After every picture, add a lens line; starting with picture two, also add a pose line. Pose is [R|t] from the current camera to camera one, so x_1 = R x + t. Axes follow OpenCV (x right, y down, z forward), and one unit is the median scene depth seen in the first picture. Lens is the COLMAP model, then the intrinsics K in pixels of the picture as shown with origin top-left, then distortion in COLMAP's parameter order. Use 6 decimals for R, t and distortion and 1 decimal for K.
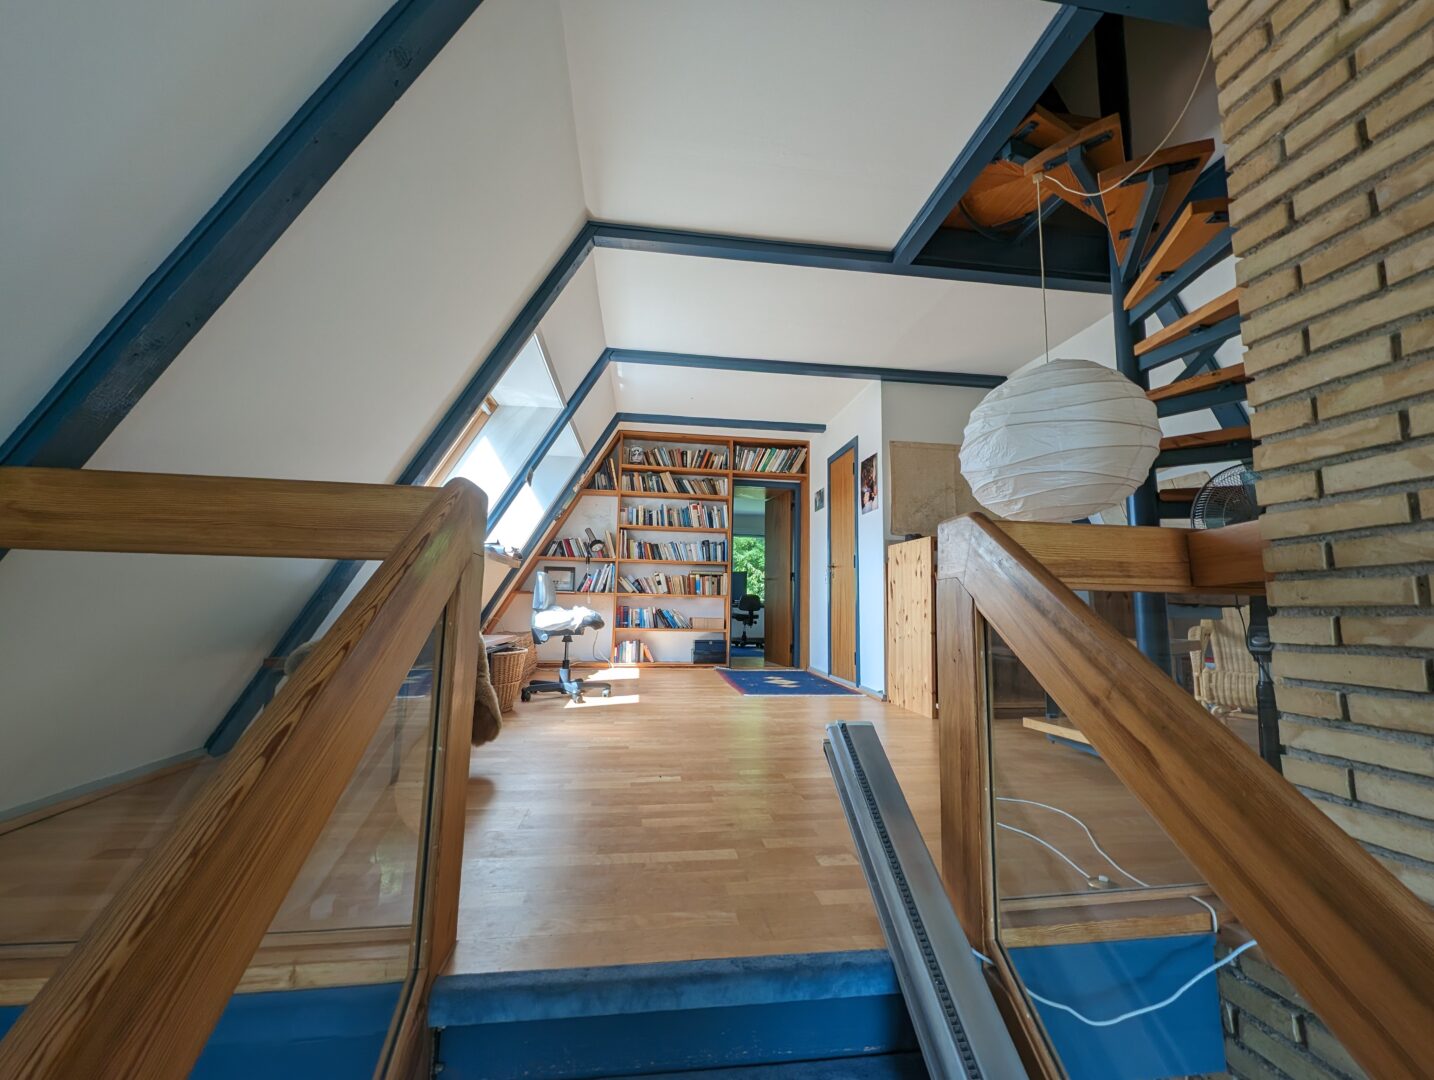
lens RADIAL K [[561.8, 0, 715.5], [0, 561.8, 538.5], [0, 0, 1]] dist [-0.001107, -0.000592]
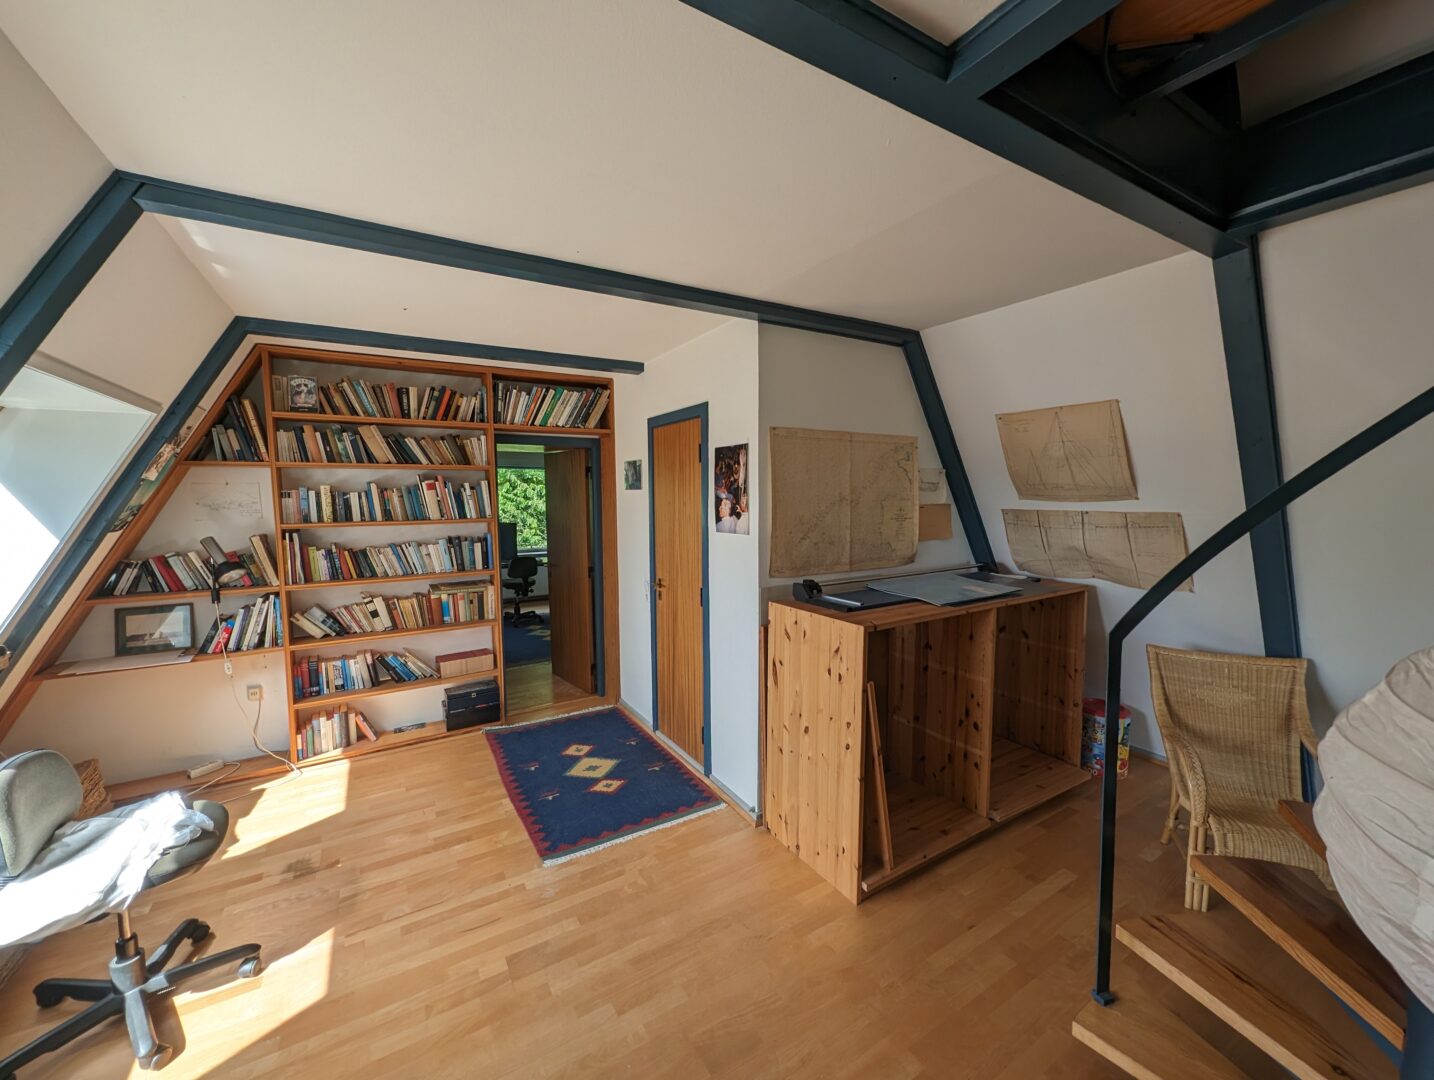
lens RADIAL K [[561.8, 0, 715.5], [0, 561.8, 538.5], [0, 0, 1]] dist [-0.001107, -0.000592]
pose [[0.916159, -0.060067, 0.396290, 0.001329], [-0.022138, 0.979615, 0.199663, -0.129117], [-0.400204, -0.191696, 0.896152, 0.326445]]
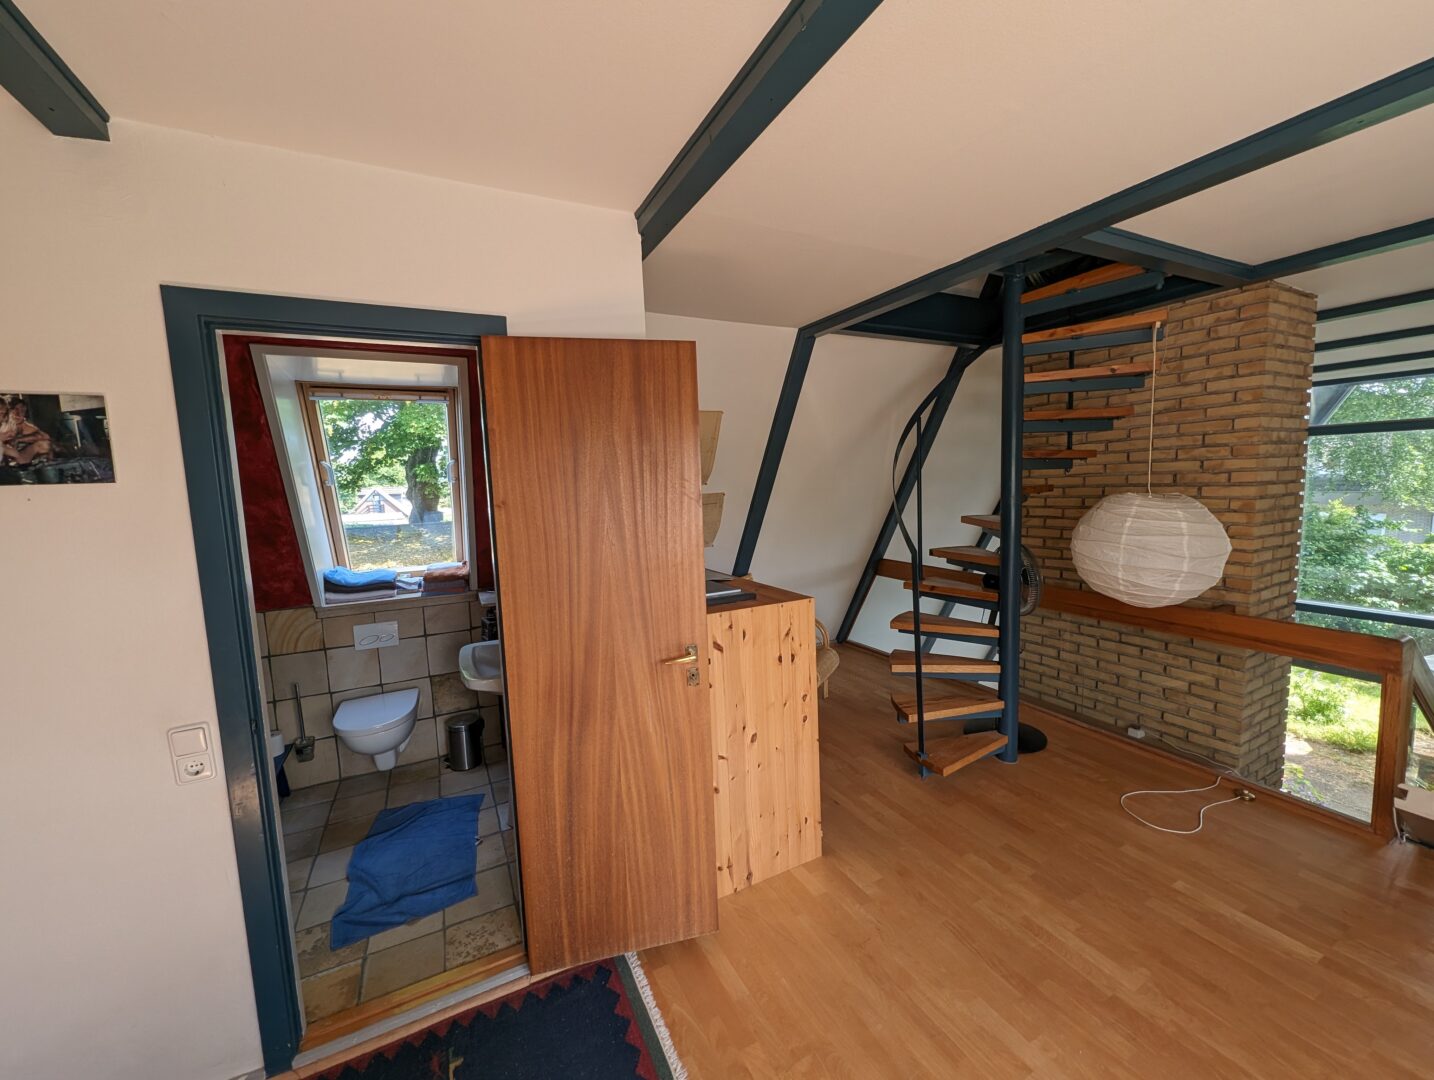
lens RADIAL K [[561.8, 0, 715.5], [0, 561.8, 538.5], [0, 0, 1]] dist [-0.001107, -0.000592]
pose [[-0.333132, -0.104452, 0.937077, -0.111127], [-0.084769, 0.993138, 0.080565, -0.068432], [-0.939062, -0.052597, -0.339701, 0.809317]]
